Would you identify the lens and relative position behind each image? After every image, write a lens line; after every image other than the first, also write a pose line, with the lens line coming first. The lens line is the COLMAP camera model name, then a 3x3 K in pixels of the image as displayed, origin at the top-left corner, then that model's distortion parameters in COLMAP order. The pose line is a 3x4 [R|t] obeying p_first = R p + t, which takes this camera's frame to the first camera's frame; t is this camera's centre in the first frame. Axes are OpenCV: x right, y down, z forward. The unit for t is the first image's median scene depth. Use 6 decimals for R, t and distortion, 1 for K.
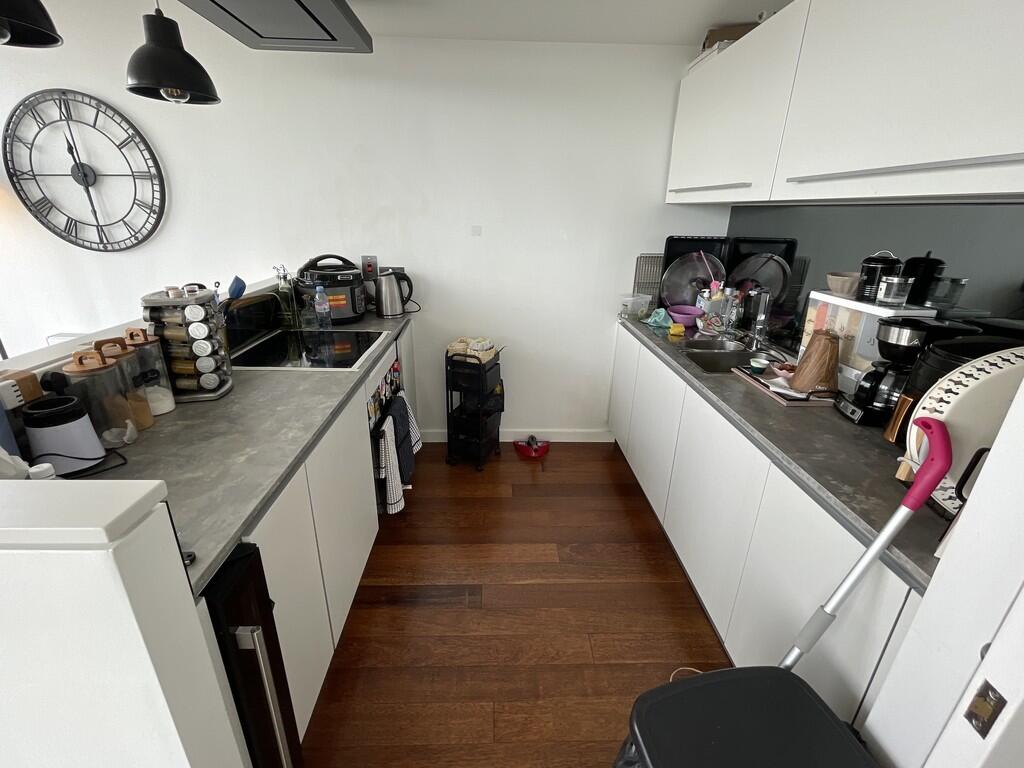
lens RADIAL K [[453.7, 0, 507.9], [0, 453.7, 381.1], [0, 0, 1]] dist [-0.008397, 0.003005]
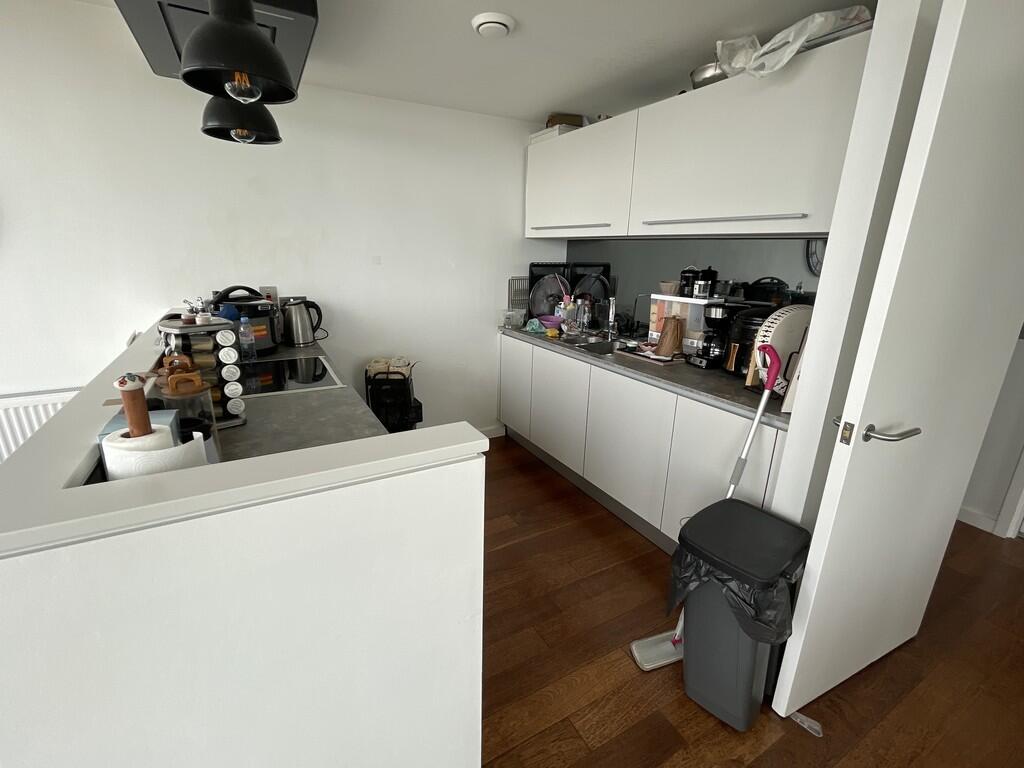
lens RADIAL K [[453.7, 0, 507.6], [0, 453.7, 378.7], [0, 0, 1]] dist [-0.008397, 0.003005]
pose [[0.889336, -0.127432, 0.439138, -0.334872], [0.159360, 0.986547, -0.036451, 0.043654], [-0.428585, 0.102398, 0.897680, -0.095121]]
